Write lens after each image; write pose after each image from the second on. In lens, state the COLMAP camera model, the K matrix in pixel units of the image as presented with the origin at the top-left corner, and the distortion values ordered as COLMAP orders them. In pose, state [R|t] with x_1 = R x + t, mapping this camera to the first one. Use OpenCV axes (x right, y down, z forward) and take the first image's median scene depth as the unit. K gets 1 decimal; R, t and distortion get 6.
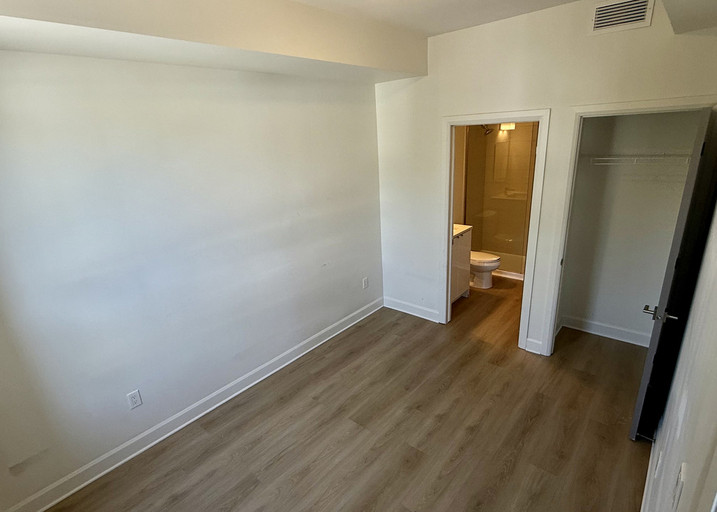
lens RADIAL K [[379.6, 0, 361.0], [0, 379.6, 257.8], [0, 0, 1]] dist [0.004875, -0.000071]
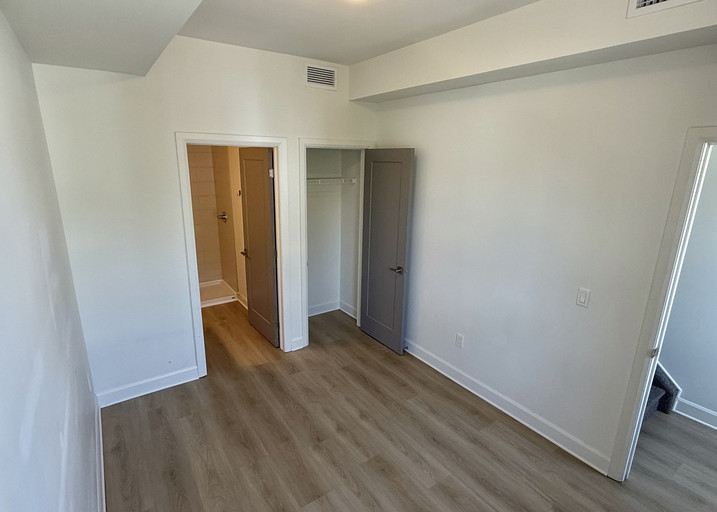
lens RADIAL K [[379.6, 0, 358.2], [0, 379.6, 255.4], [0, 0, 1]] dist [0.004875, -0.000071]
pose [[0.244088, -0.189814, 0.950995, -0.579829], [0.274671, 0.954031, 0.119921, -0.114382], [-0.930041, 0.231939, 0.285004, 0.499088]]
